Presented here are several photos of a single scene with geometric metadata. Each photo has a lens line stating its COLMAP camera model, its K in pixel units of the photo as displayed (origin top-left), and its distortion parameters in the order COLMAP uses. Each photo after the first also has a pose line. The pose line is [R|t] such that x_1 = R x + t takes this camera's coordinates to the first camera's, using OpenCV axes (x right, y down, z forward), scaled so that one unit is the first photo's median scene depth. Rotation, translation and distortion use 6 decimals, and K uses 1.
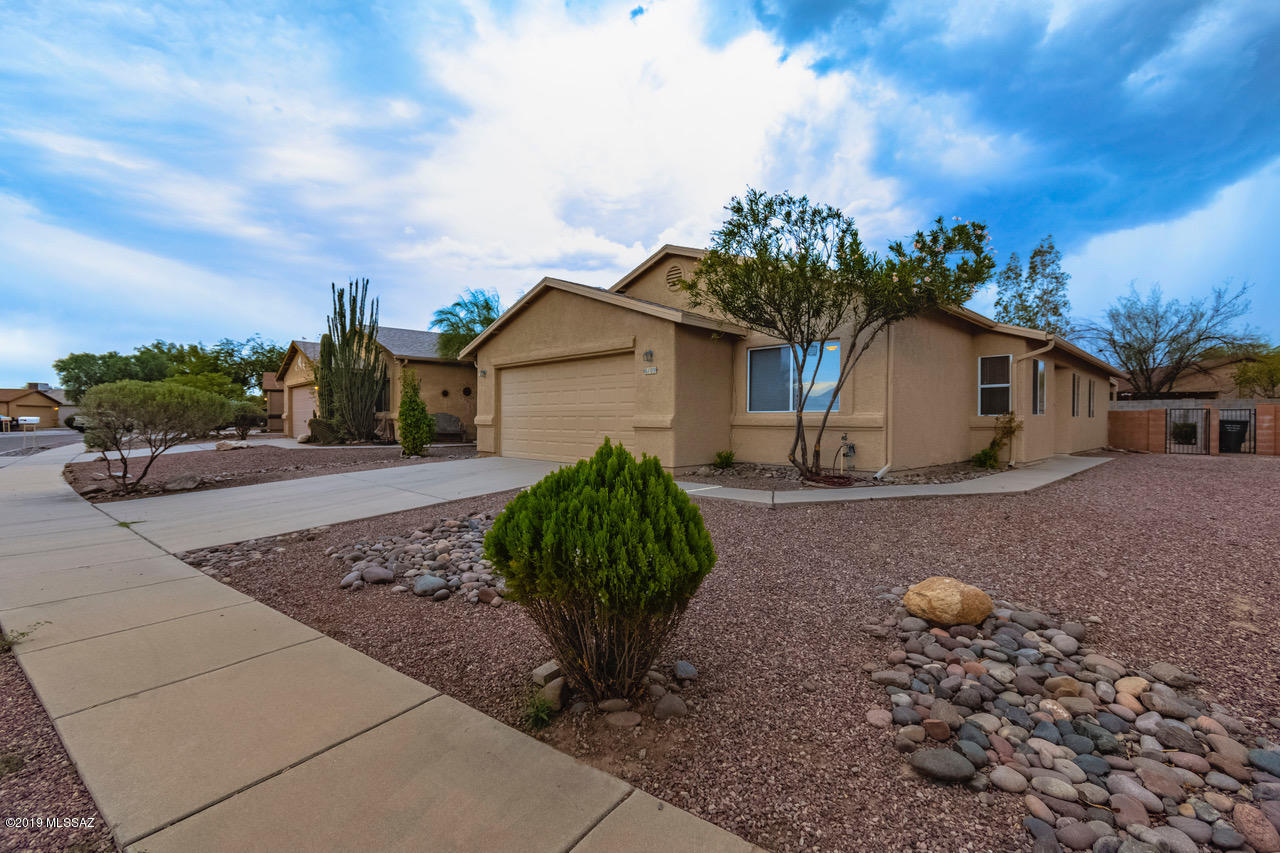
lens RADIAL K [[568.6, 0, 640.1], [0, 568.6, 419.2], [0, 0, 1]] dist [-0.003339, -0.000579]
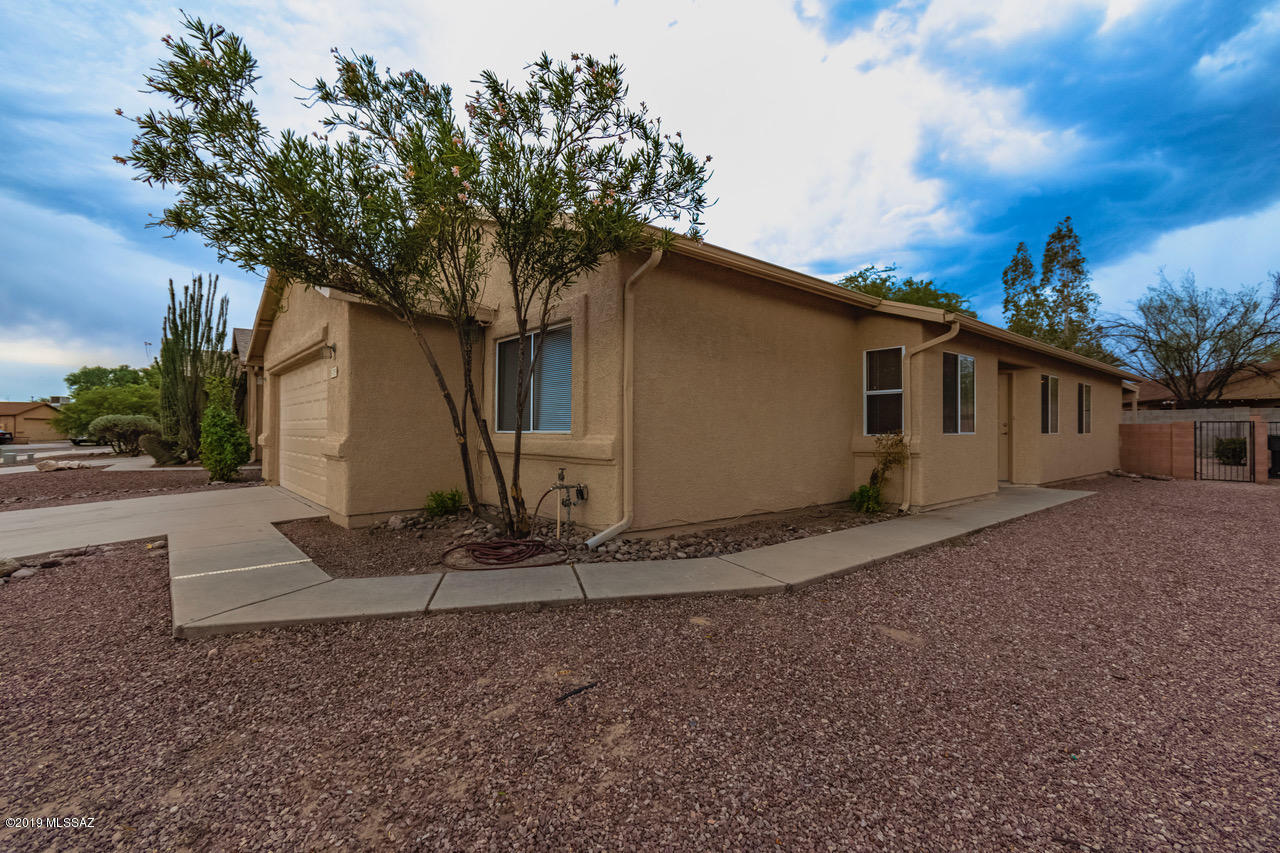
lens RADIAL K [[564.7, 0, 646.9], [0, 564.7, 427.7], [0, 0, 1]] dist [0.000259, 0.000263]
pose [[0.997879, -0.001891, -0.065071, 0.161623], [0.001673, 0.999993, -0.003410, -0.005989], [0.065077, 0.003294, 0.997875, 0.127504]]
